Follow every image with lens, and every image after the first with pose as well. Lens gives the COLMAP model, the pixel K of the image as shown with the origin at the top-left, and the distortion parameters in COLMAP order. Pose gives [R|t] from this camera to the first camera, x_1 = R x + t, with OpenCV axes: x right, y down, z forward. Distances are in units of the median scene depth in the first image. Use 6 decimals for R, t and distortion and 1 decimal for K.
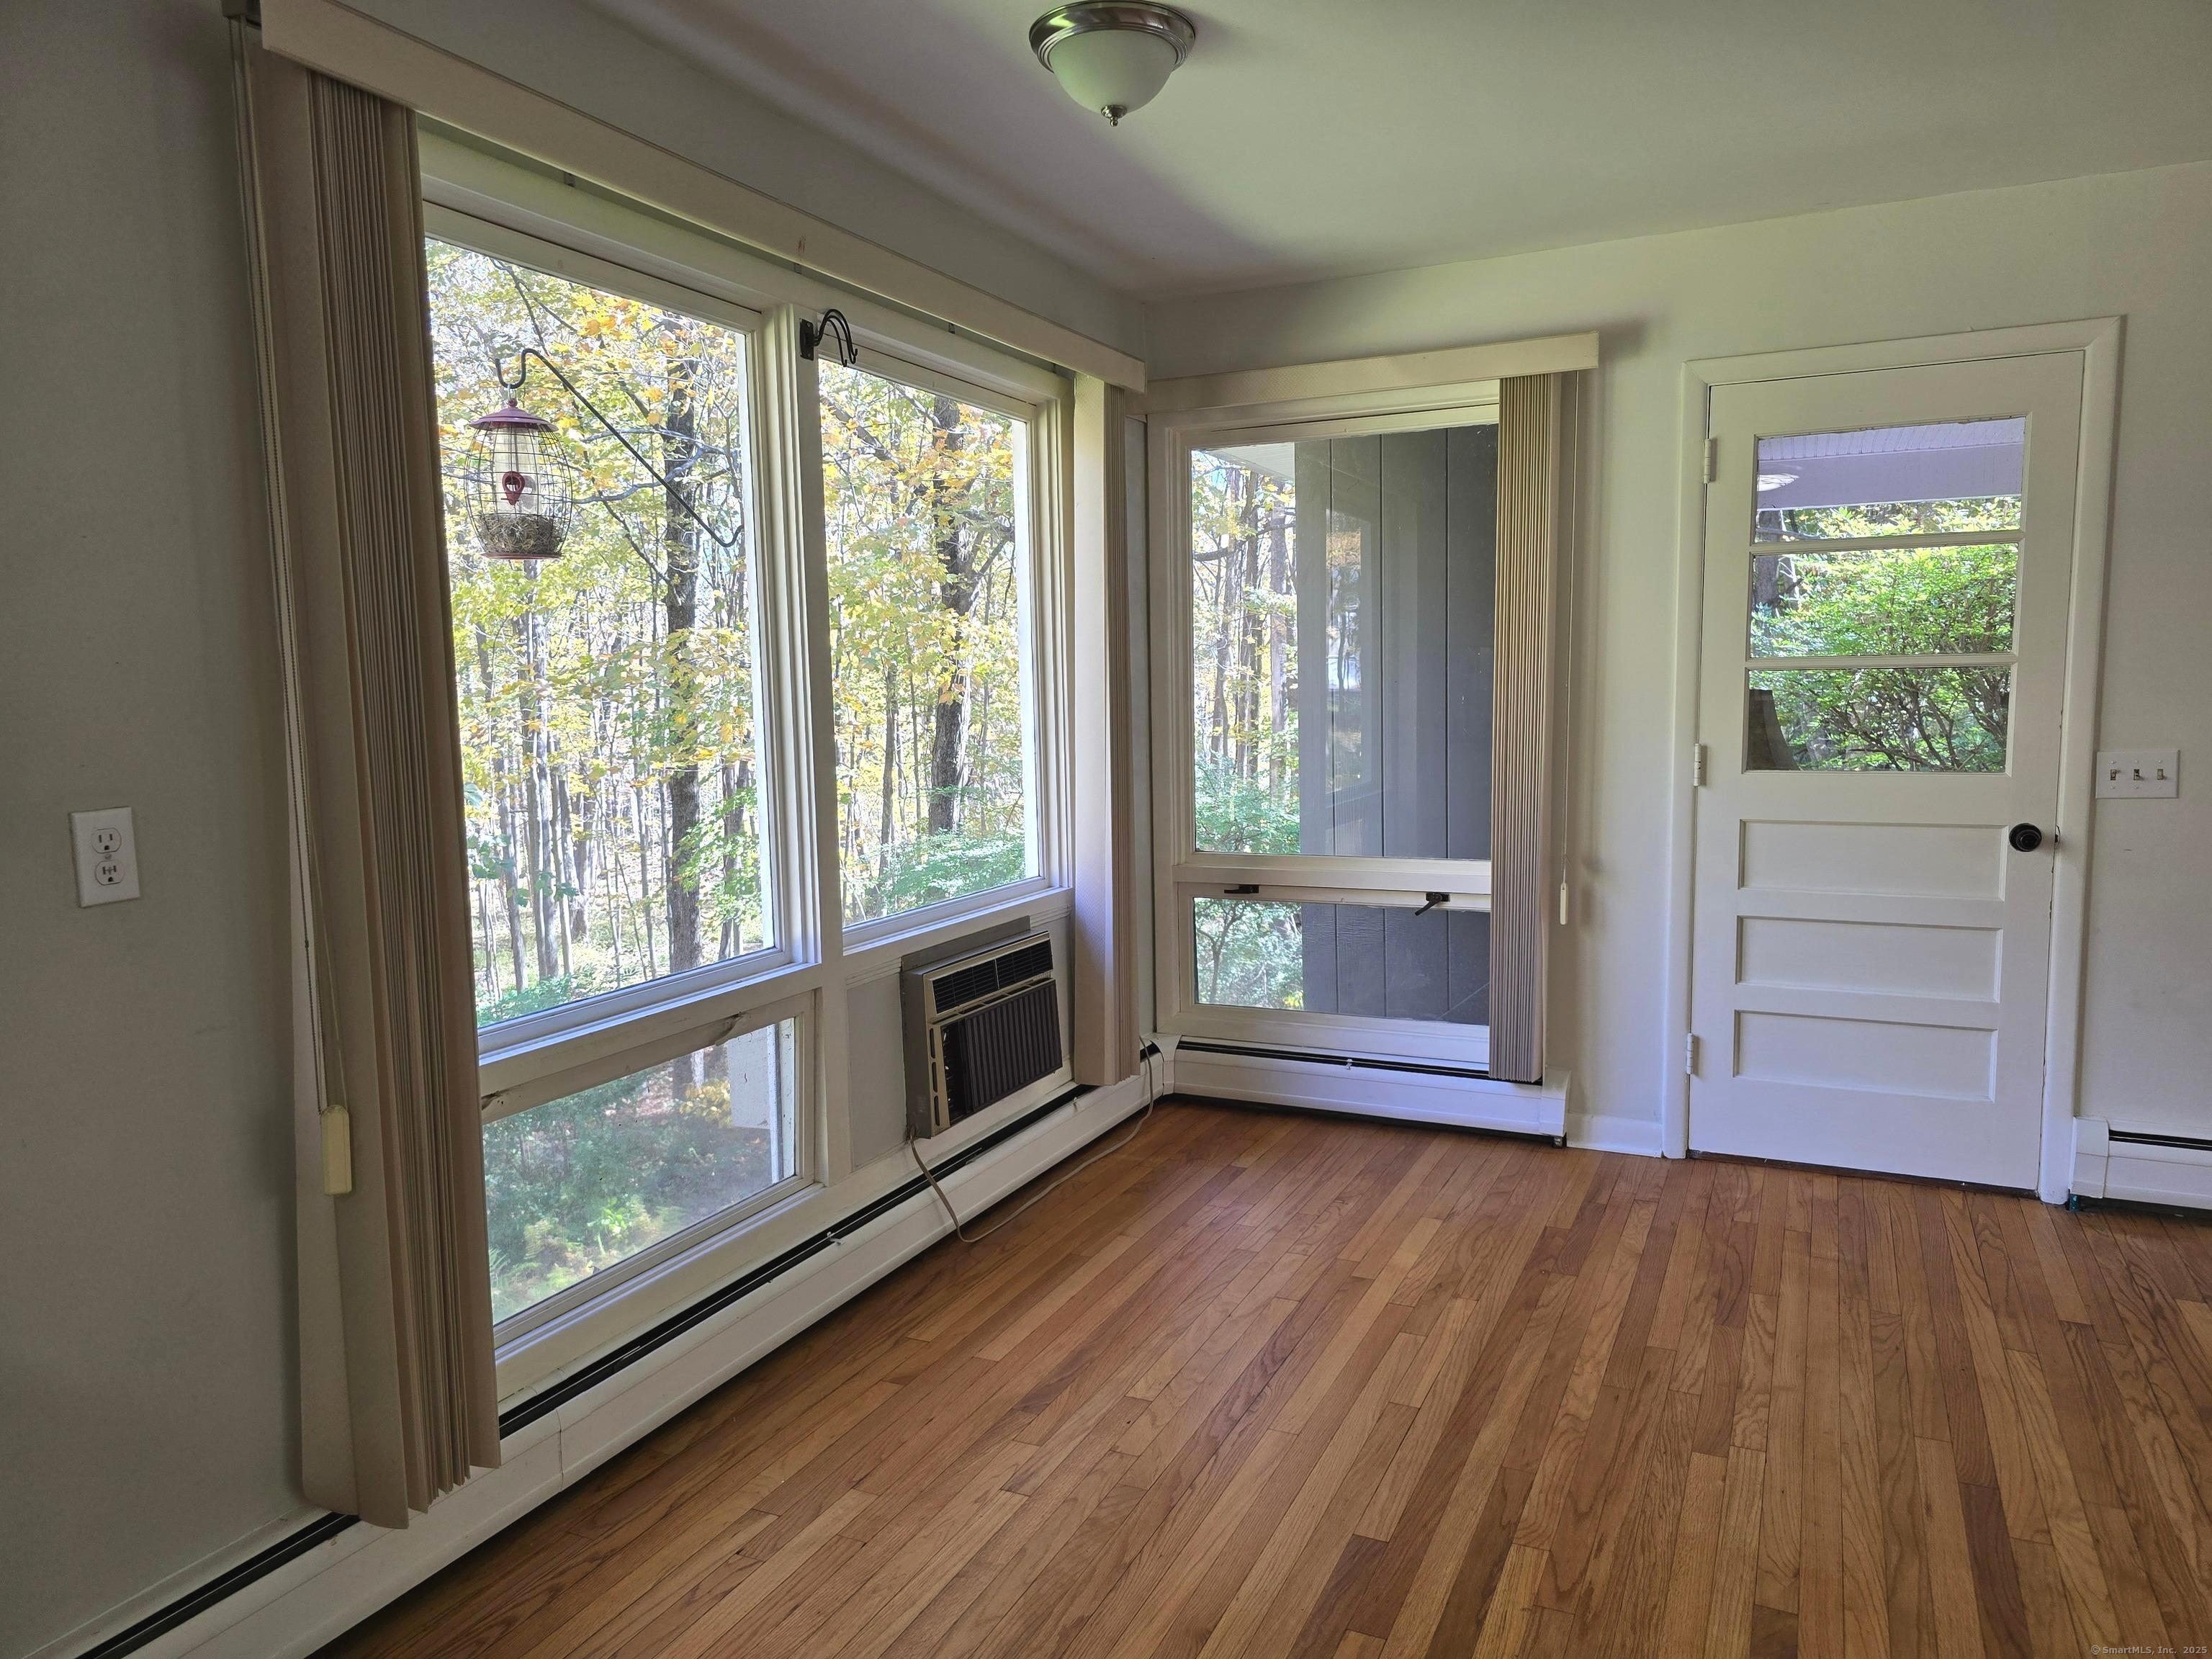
lens RADIAL K [[1480.1, 0, 1123.8], [0, 1480.1, 832.5], [0, 0, 1]] dist [0.061459, -0.054041]
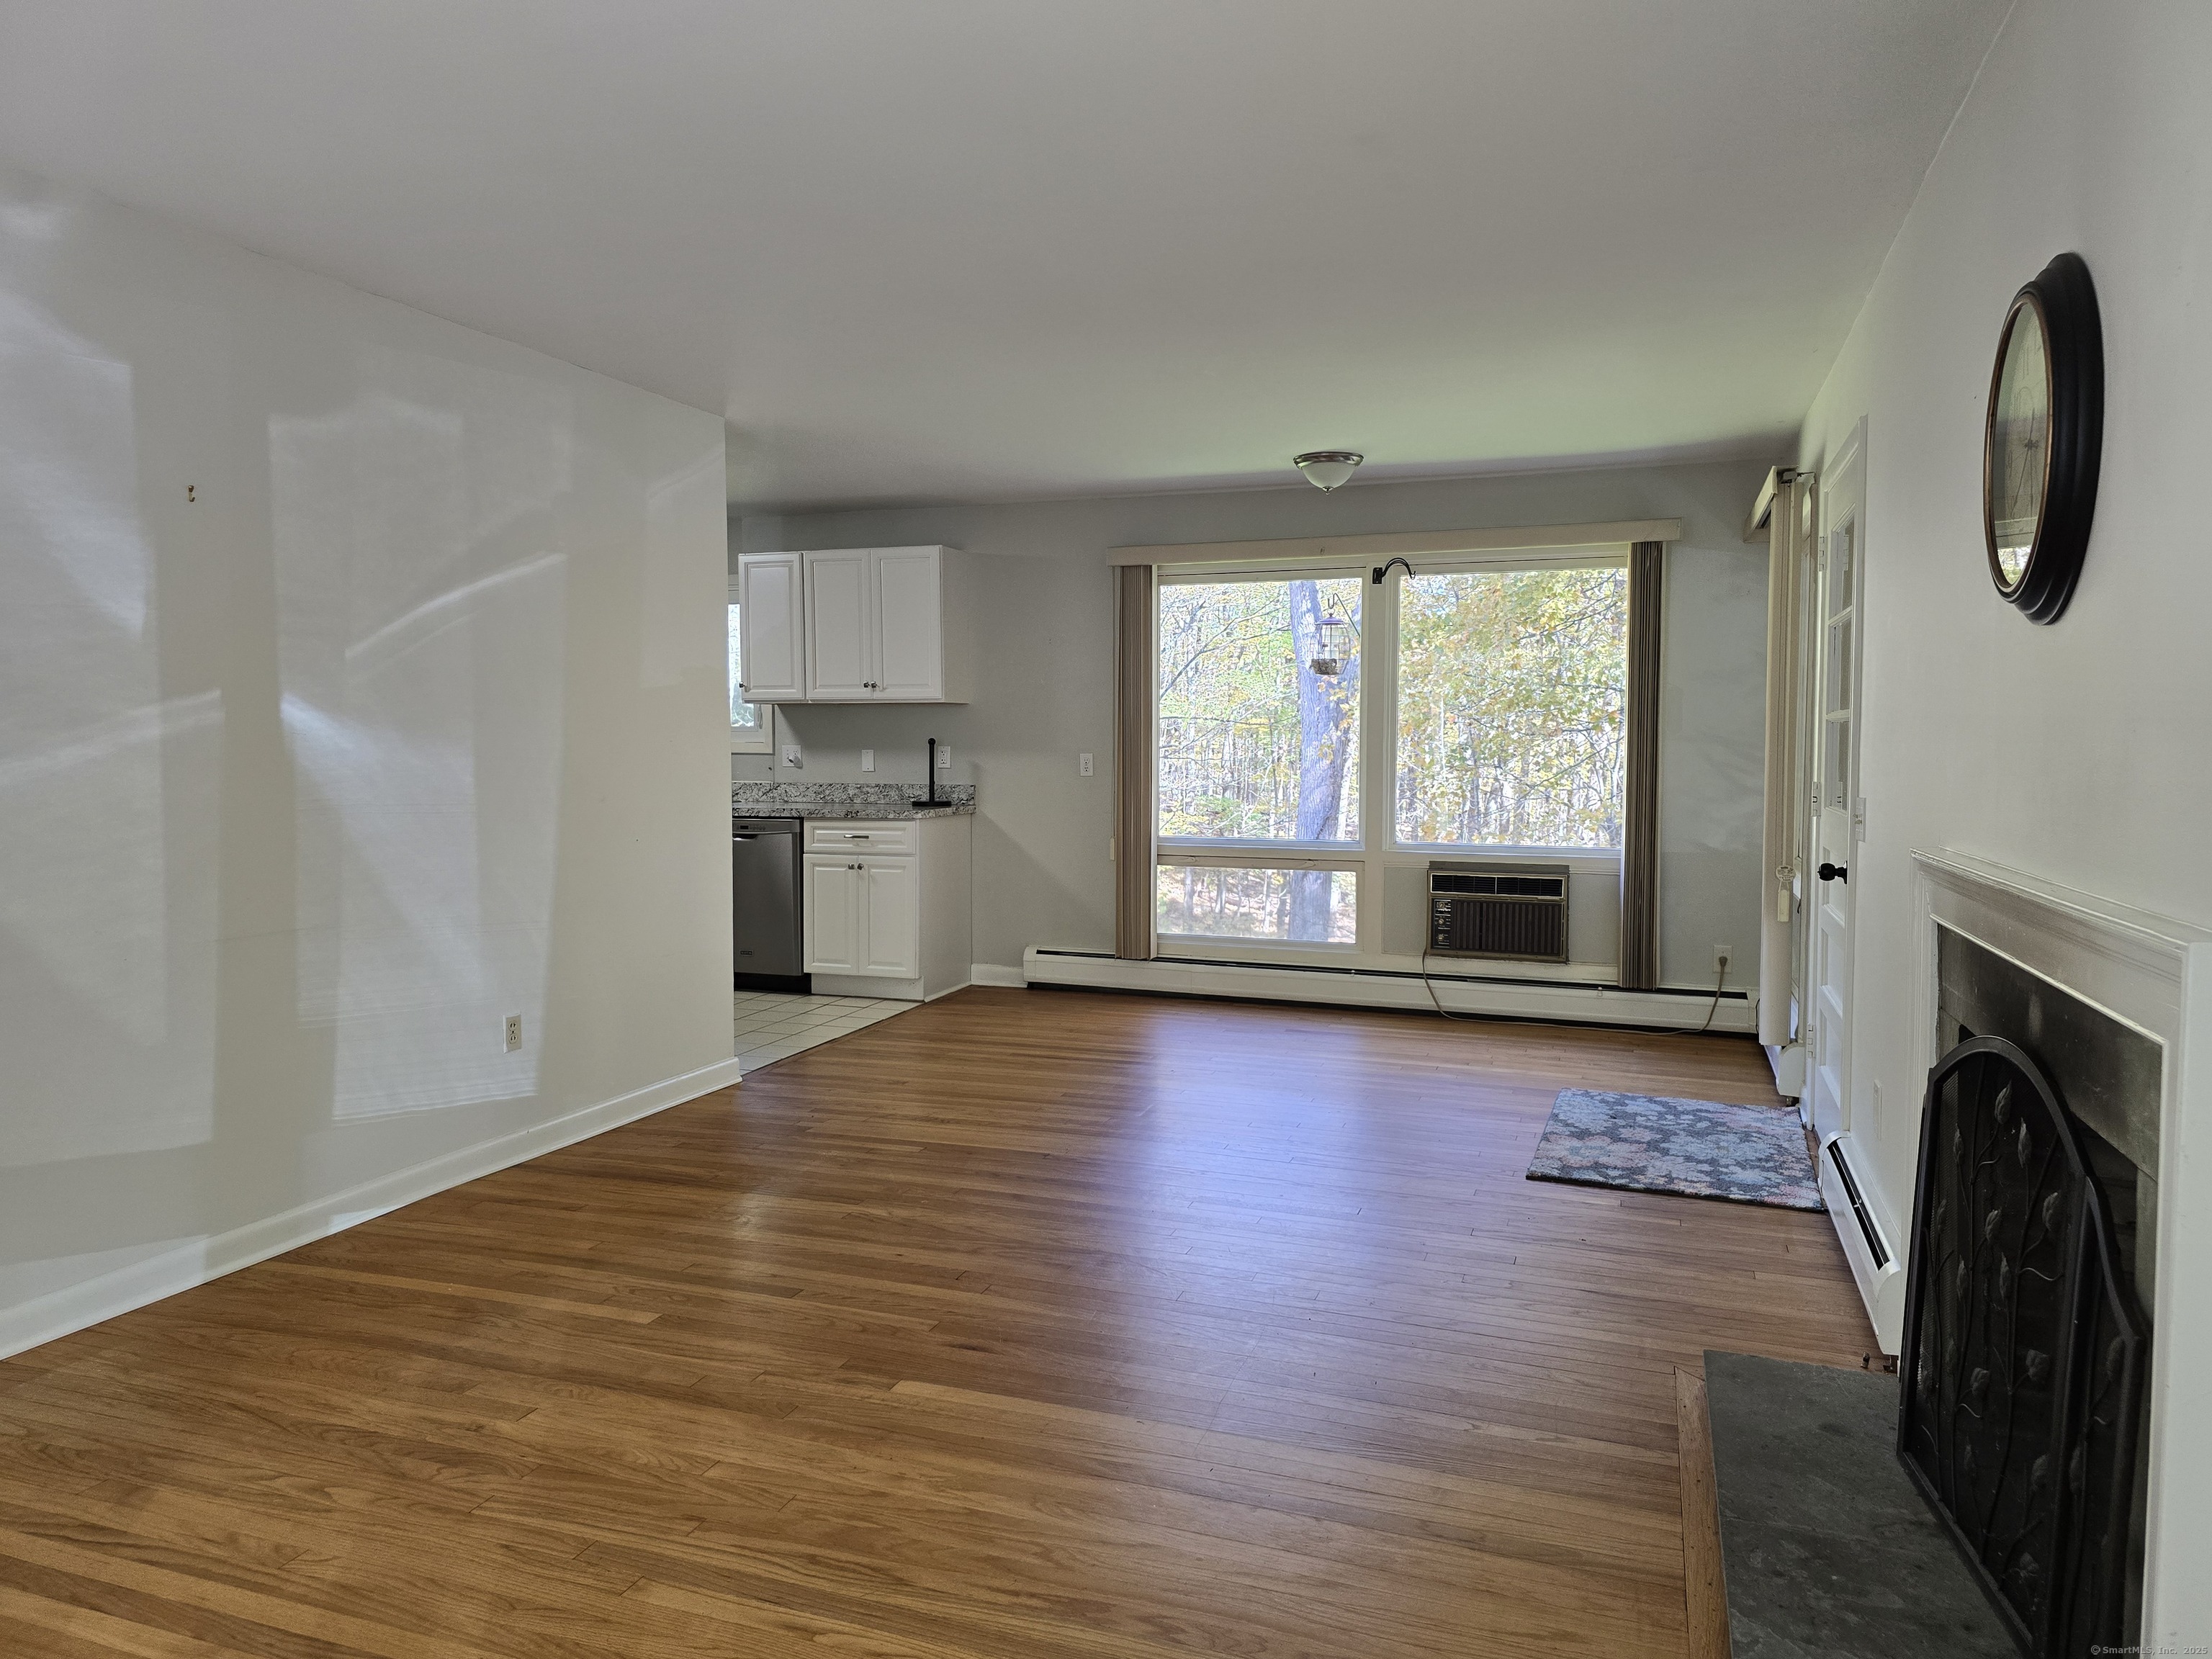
lens RADIAL K [[1477.8, 0, 1105.0], [0, 1477.8, 817.5], [0, 0, 1]] dist [0.054766, -0.047257]
pose [[0.087947, 0.071861, -0.993530, 1.740289], [-0.108885, 0.992112, 0.062120, -0.050073], [0.990156, 0.102717, 0.095078, 0.352057]]
